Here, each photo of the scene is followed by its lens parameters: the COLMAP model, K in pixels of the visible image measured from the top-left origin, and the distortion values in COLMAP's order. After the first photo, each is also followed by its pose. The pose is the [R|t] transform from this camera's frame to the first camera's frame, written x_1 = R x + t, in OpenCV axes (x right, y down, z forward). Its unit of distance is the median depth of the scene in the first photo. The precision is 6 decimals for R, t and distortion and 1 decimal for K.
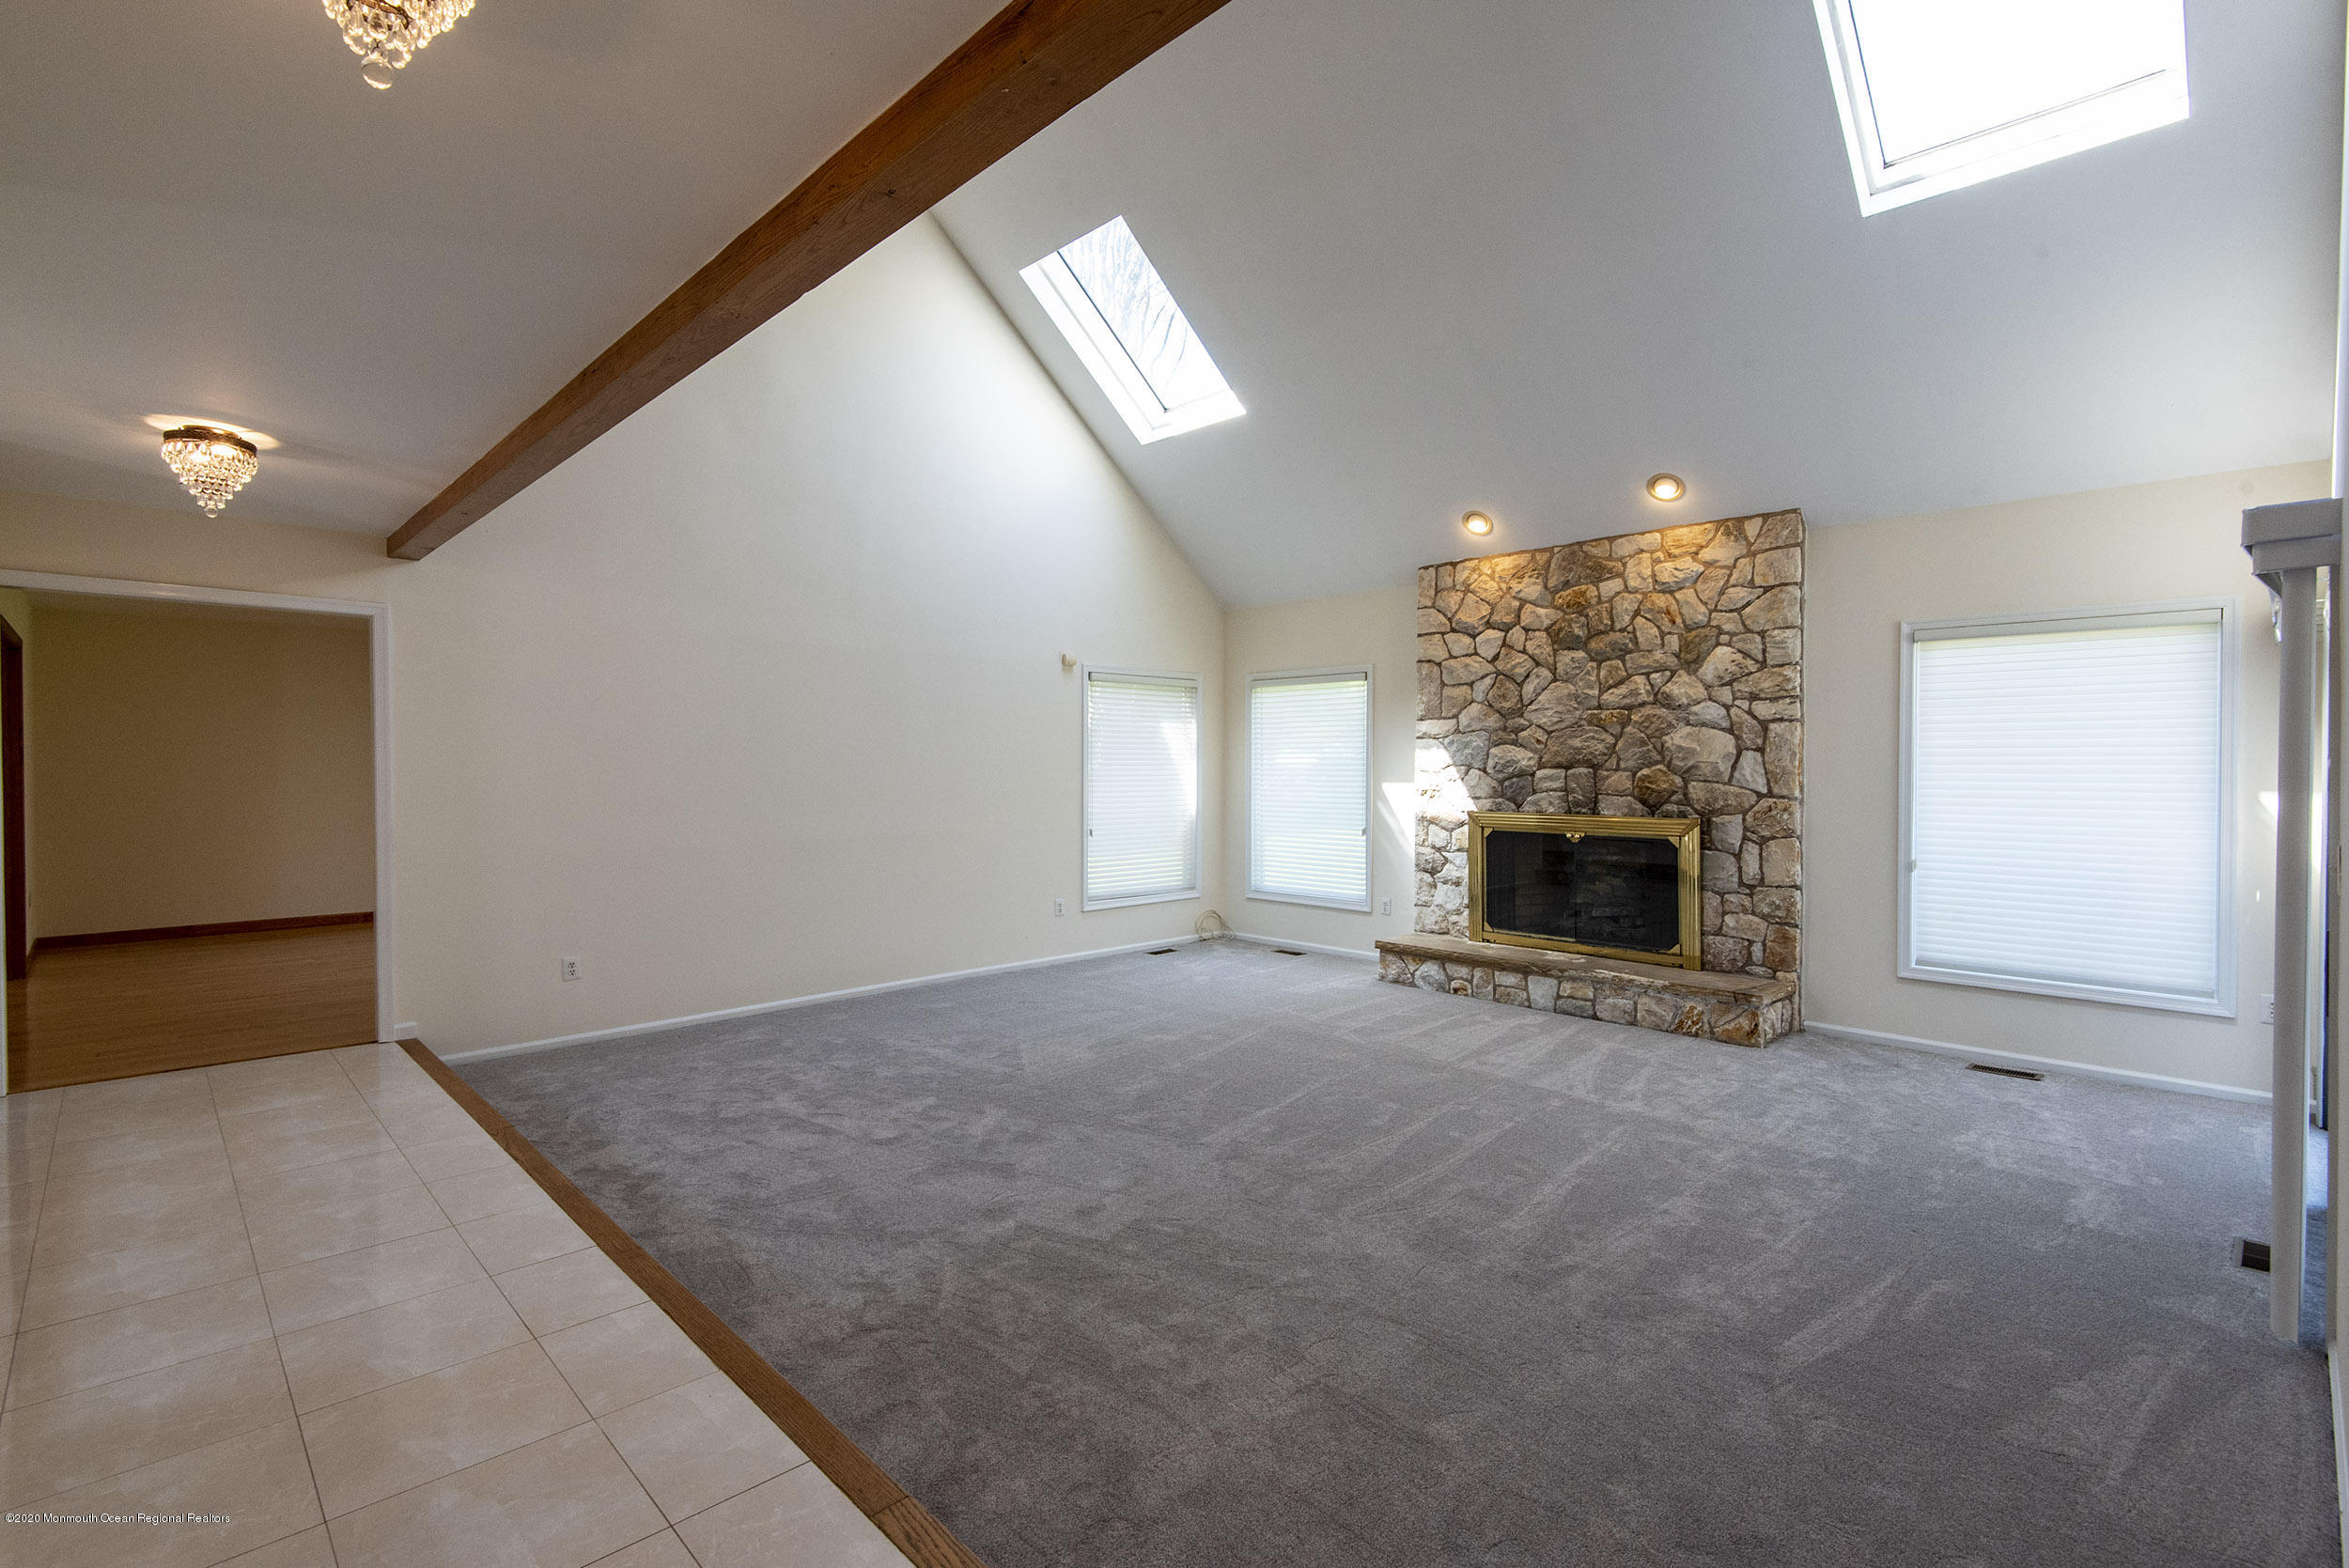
lens RADIAL K [[1078.4, 0, 1162.7], [0, 1078.4, 780.5], [0, 0, 1]] dist [-0.003055, -0.002390]
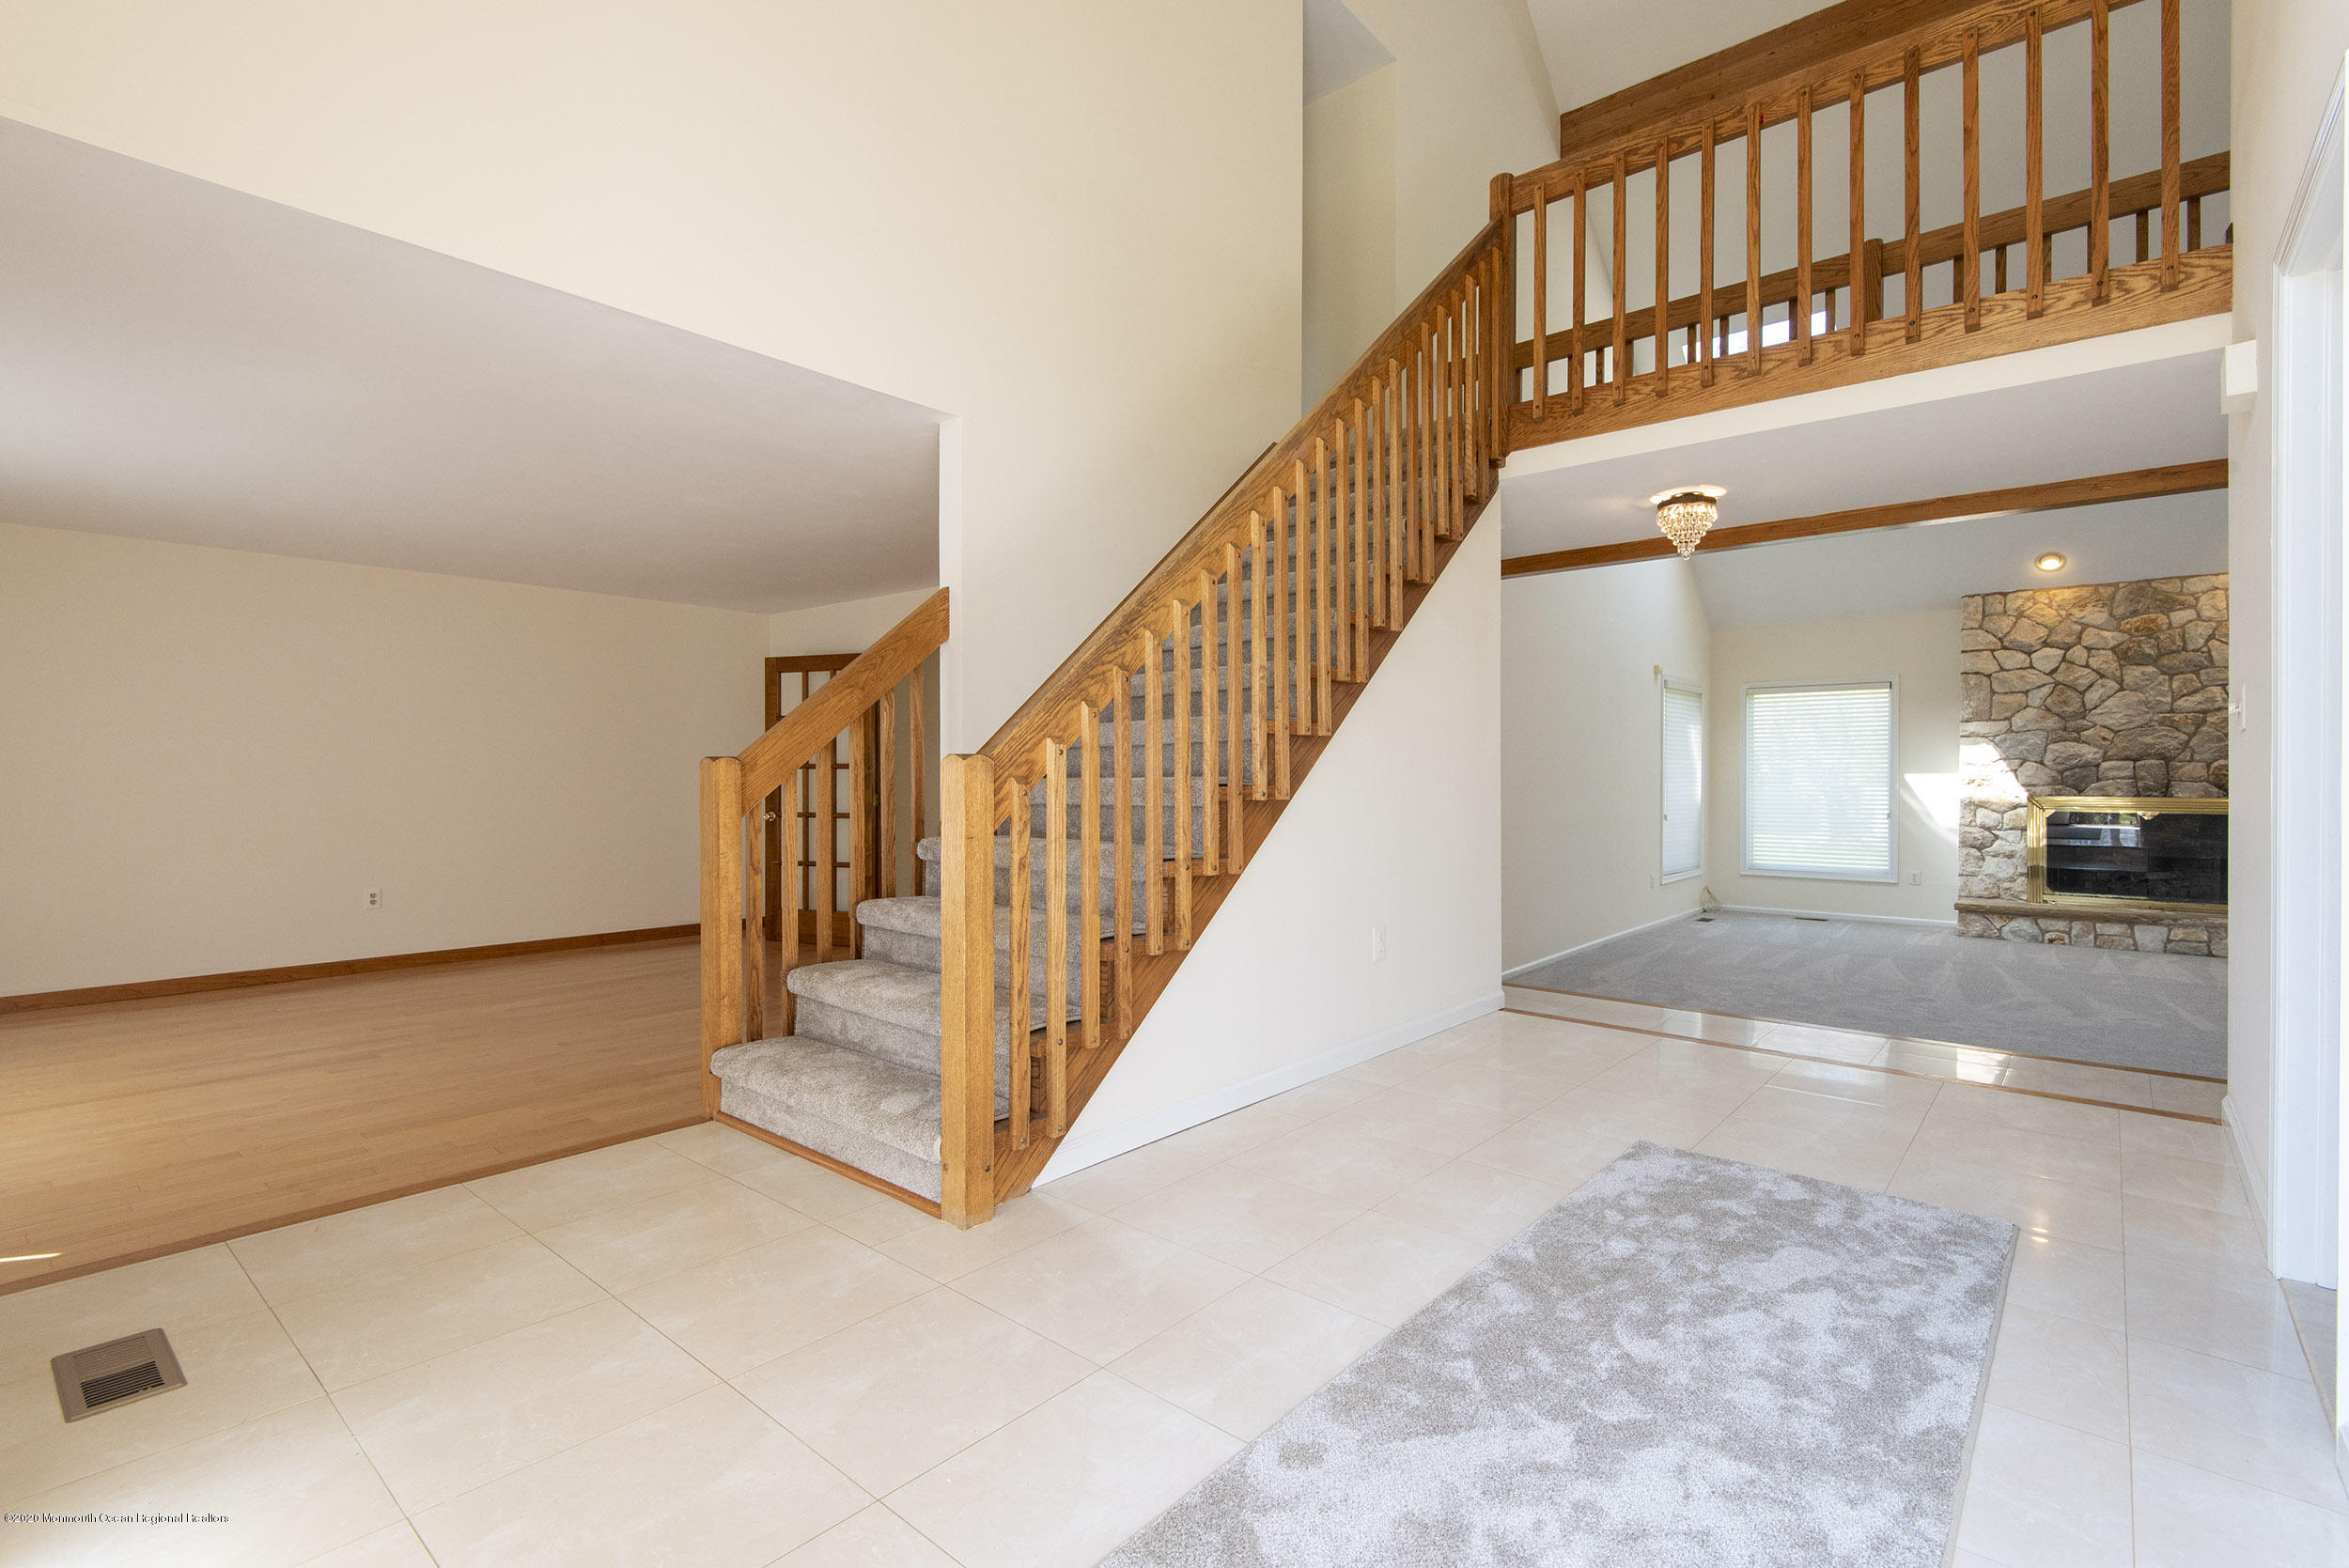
lens RADIAL K [[1078.4, 0, 1186.8], [0, 1078.4, 779.9], [0, 0, 1]] dist [-0.003055, -0.002390]
pose [[0.994982, -0.004136, 0.099972, -0.830342], [0.004693, 0.999975, -0.005346, 0.012709], [-0.099947, 0.005788, 0.994976, -0.125220]]
